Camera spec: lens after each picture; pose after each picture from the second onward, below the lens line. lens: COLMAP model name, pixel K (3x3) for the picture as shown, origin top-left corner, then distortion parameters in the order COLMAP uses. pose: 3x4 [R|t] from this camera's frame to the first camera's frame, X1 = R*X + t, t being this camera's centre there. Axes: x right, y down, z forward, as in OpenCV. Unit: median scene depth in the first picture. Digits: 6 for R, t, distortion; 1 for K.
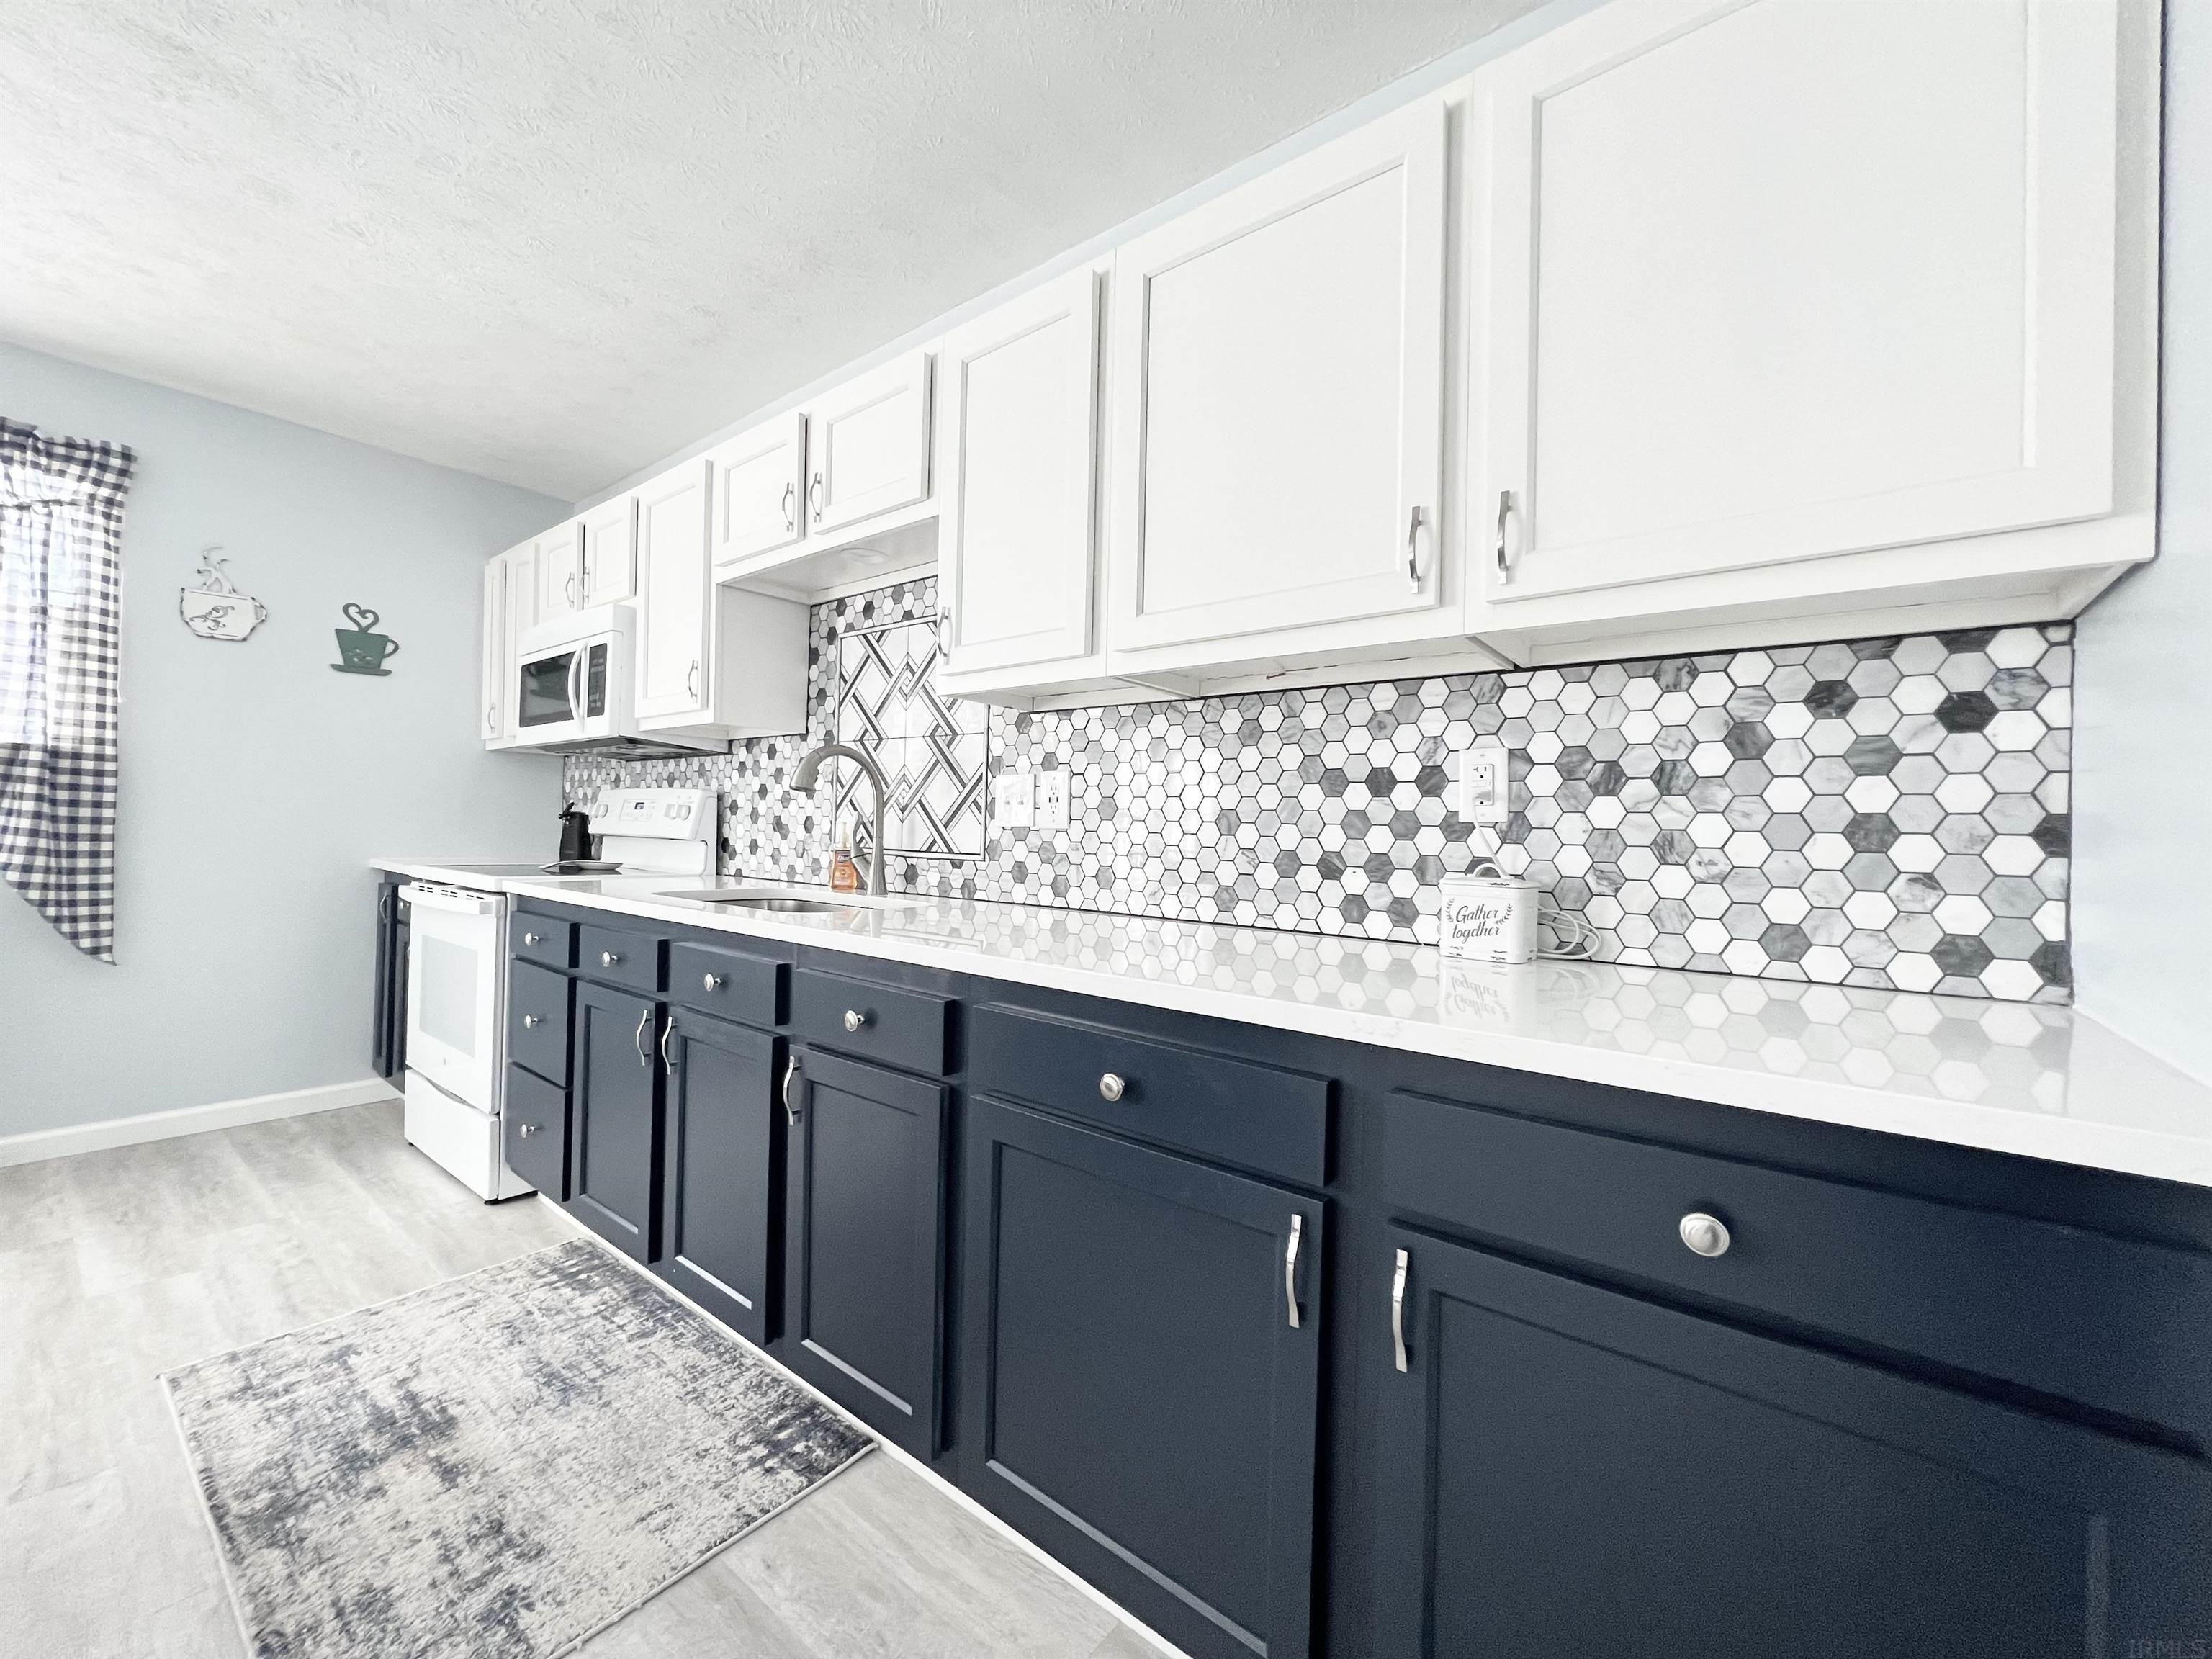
lens RADIAL K [[878.9, 0, 1099.7], [0, 878.9, 831.1], [0, 0, 1]] dist [-0.002583, 0.000621]
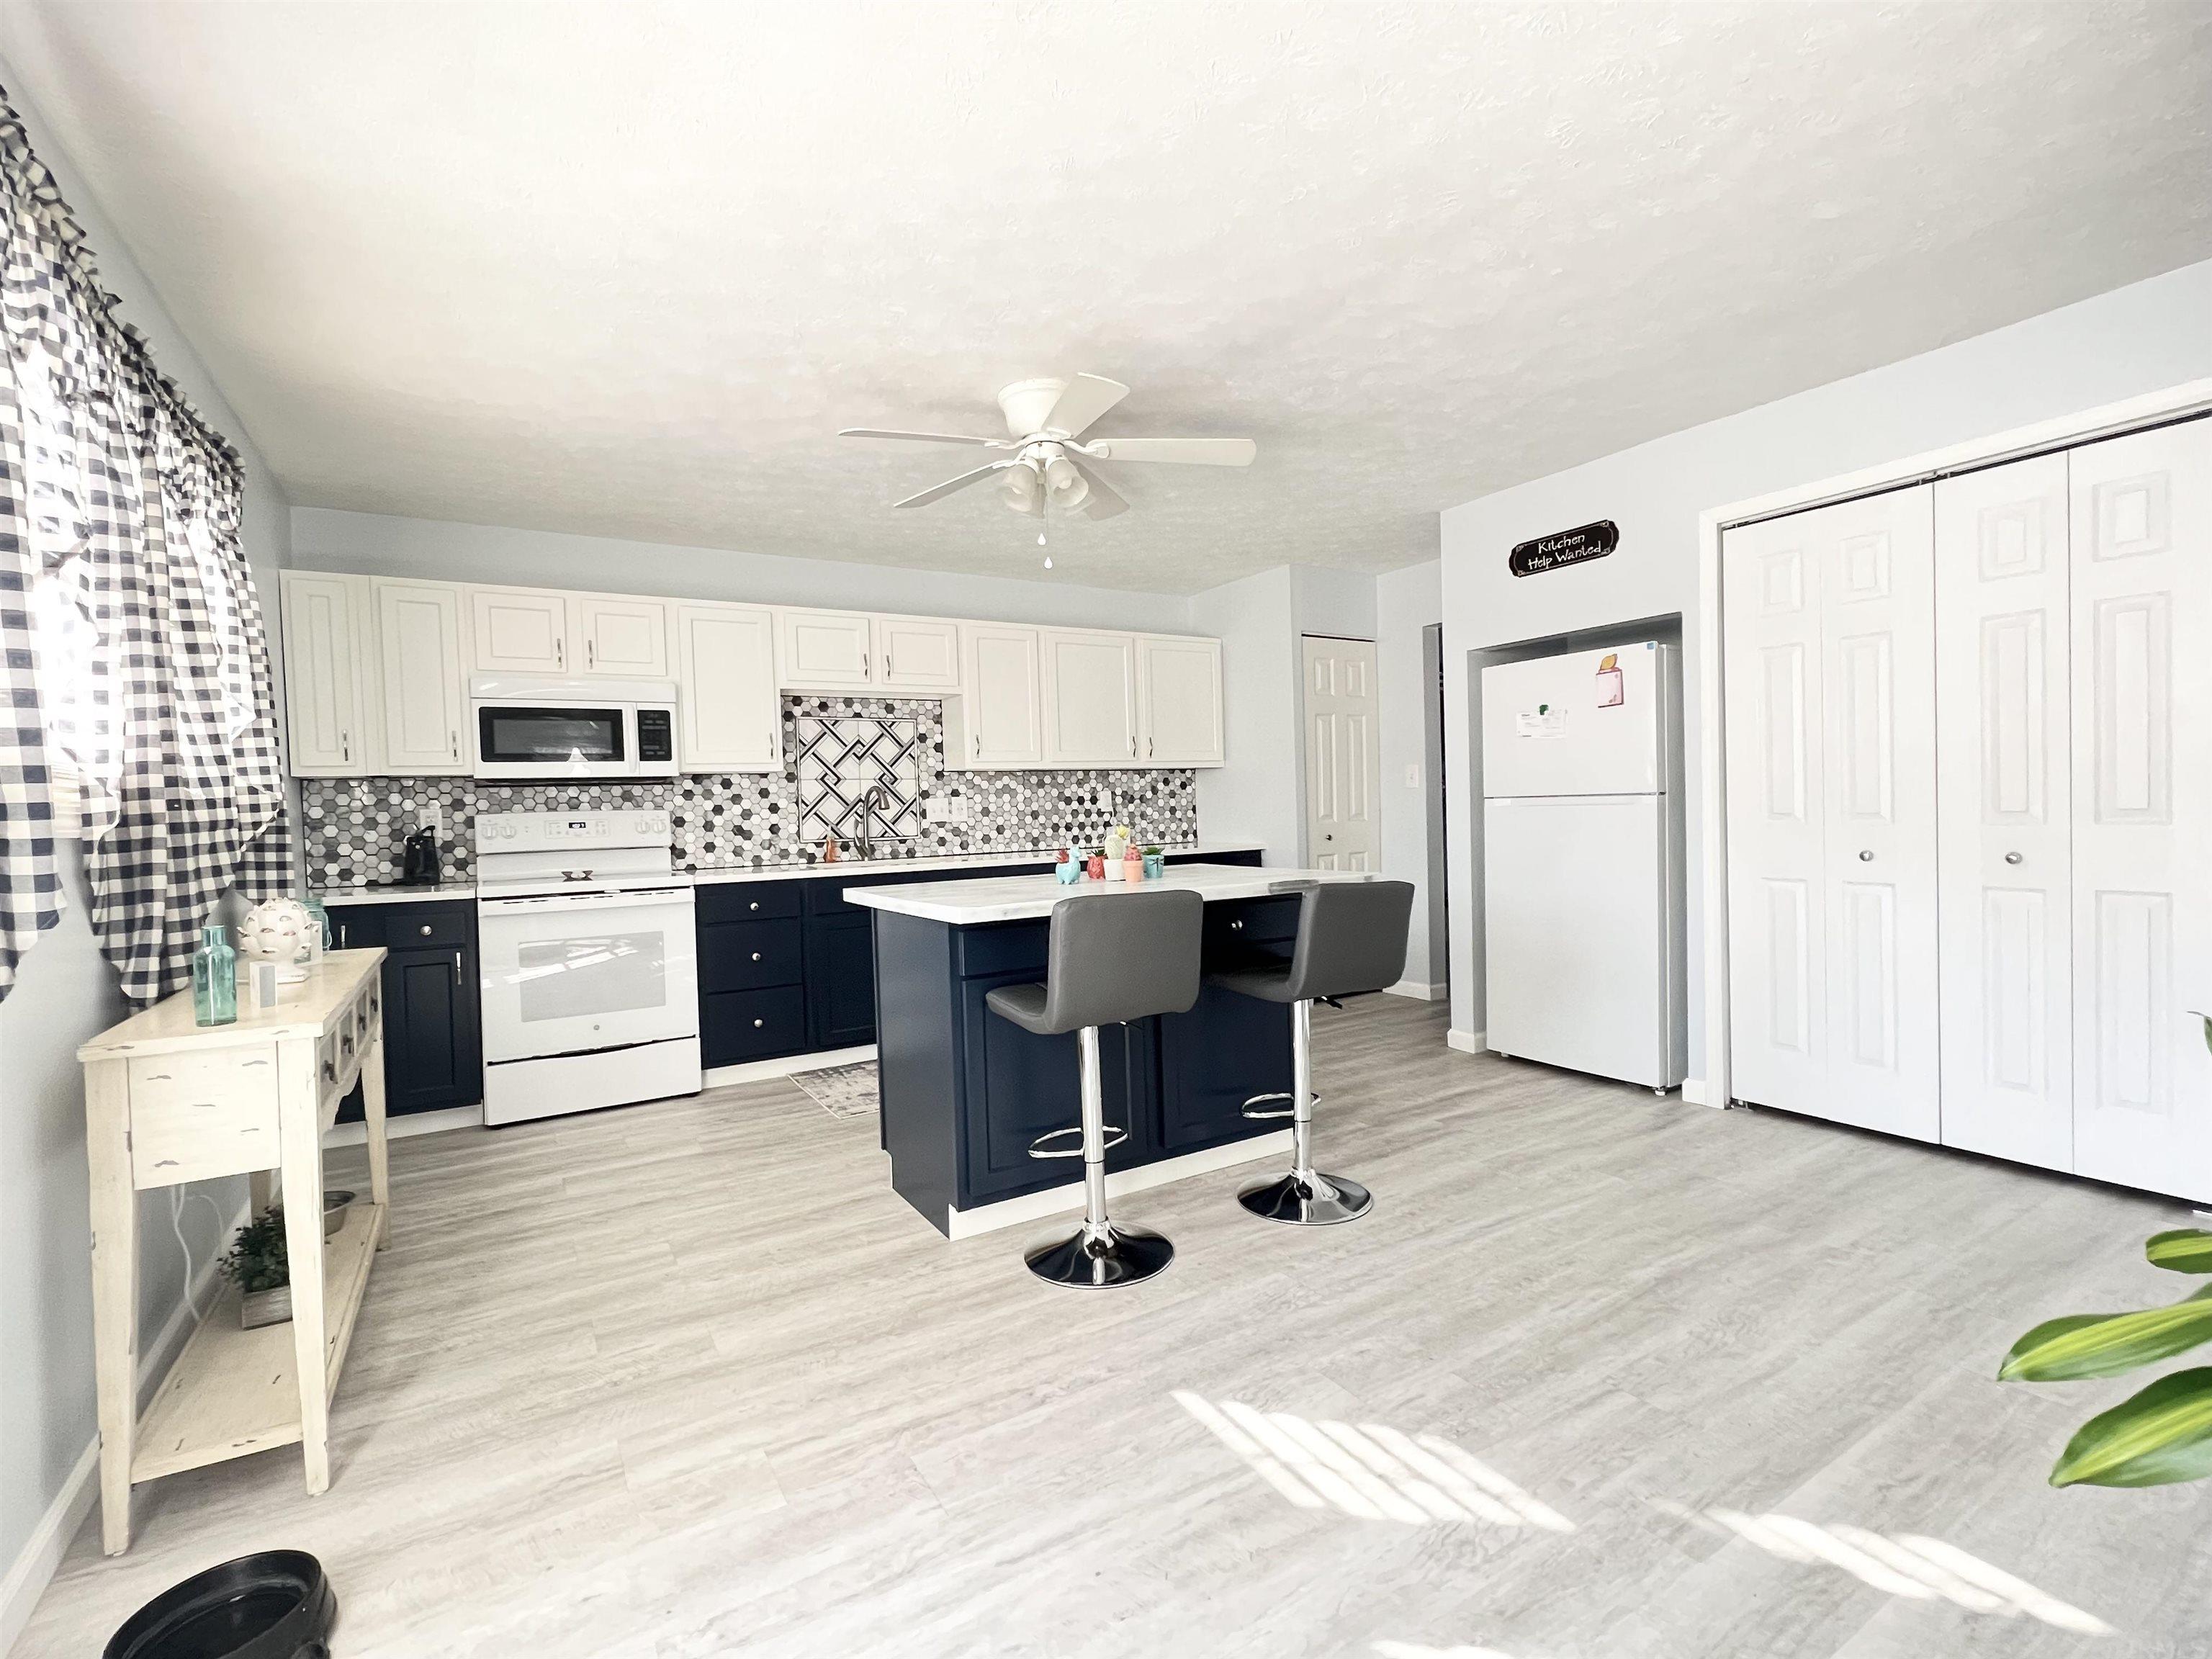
lens RADIAL K [[985.6, 0, 1092.1], [0, 985.6, 828.4], [0, 0, 1]] dist [-0.002454, 0.000039]
pose [[0.355947, -0.059232, 0.932627, -2.723296], [0.036553, 0.998108, 0.049440, -0.115719], [-0.933791, 0.016492, 0.357439, -0.317131]]
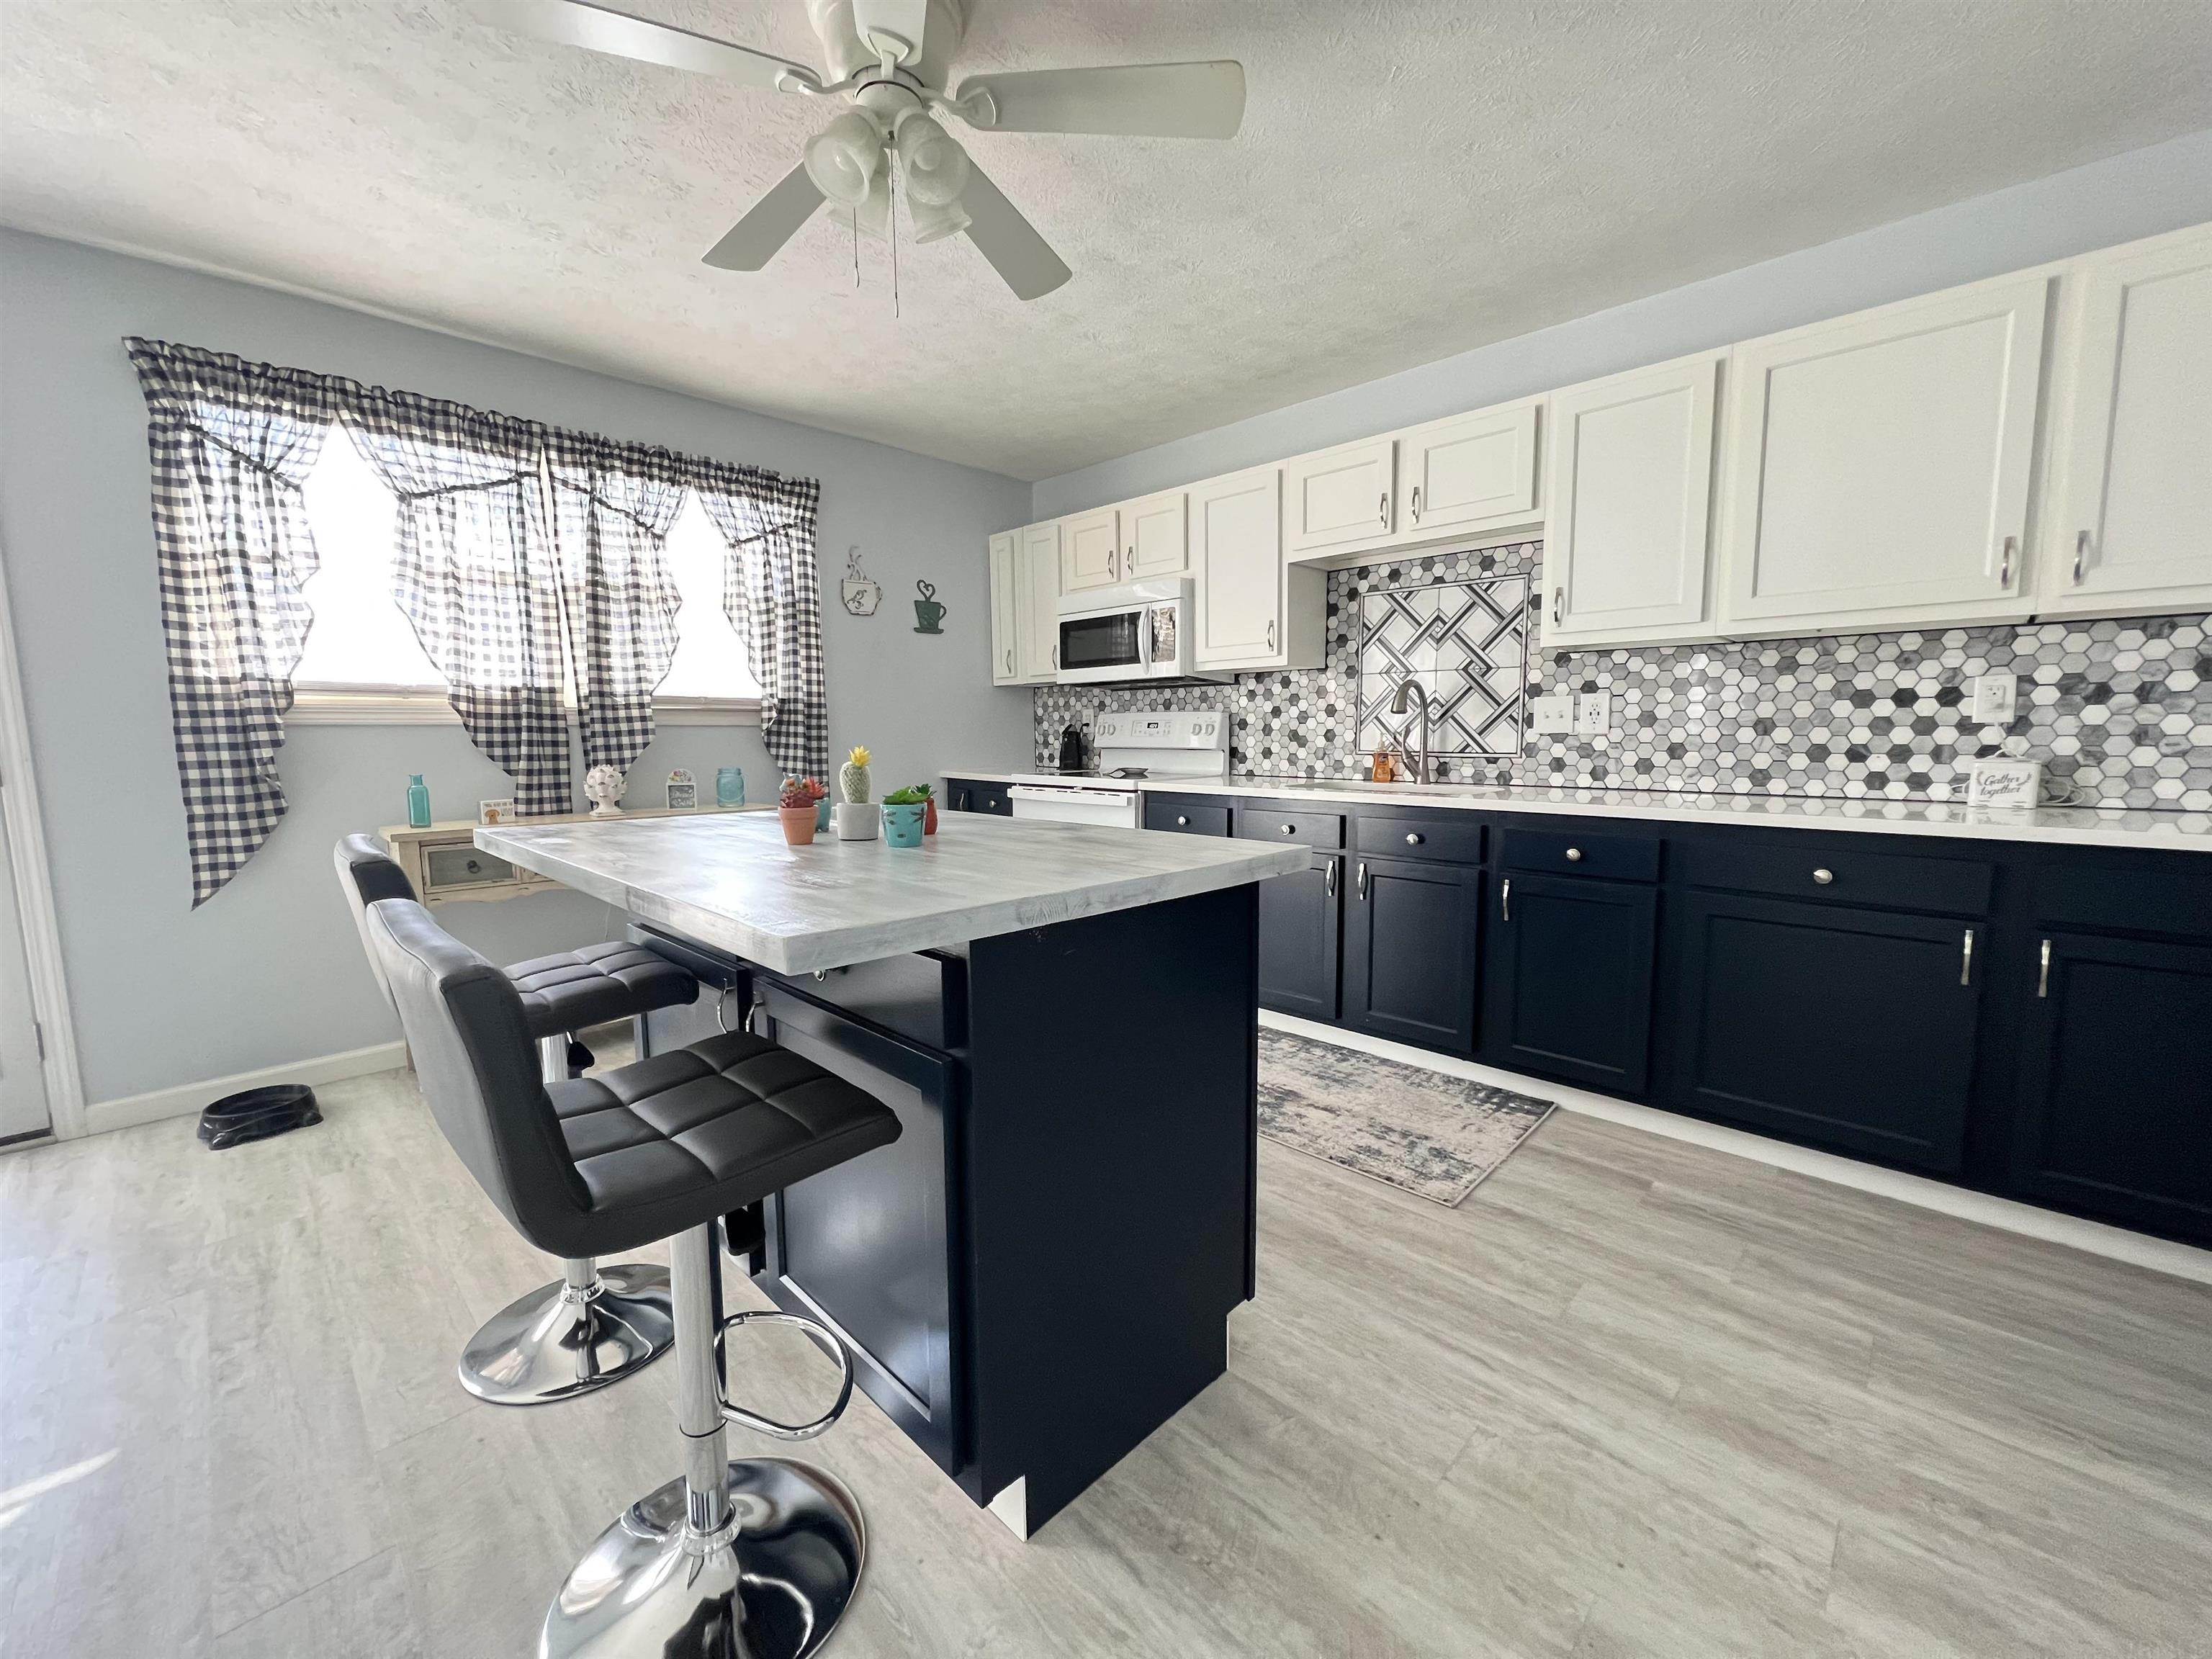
lens RADIAL K [[878.9, 0, 1103.0], [0, 878.9, 829.4], [0, 0, 1]] dist [-0.002583, 0.000621]
pose [[0.993951, -0.023106, -0.107362, -0.797999], [0.035284, 0.992973, 0.112957, -0.043606], [0.103998, -0.116062, 0.987782, -0.602490]]
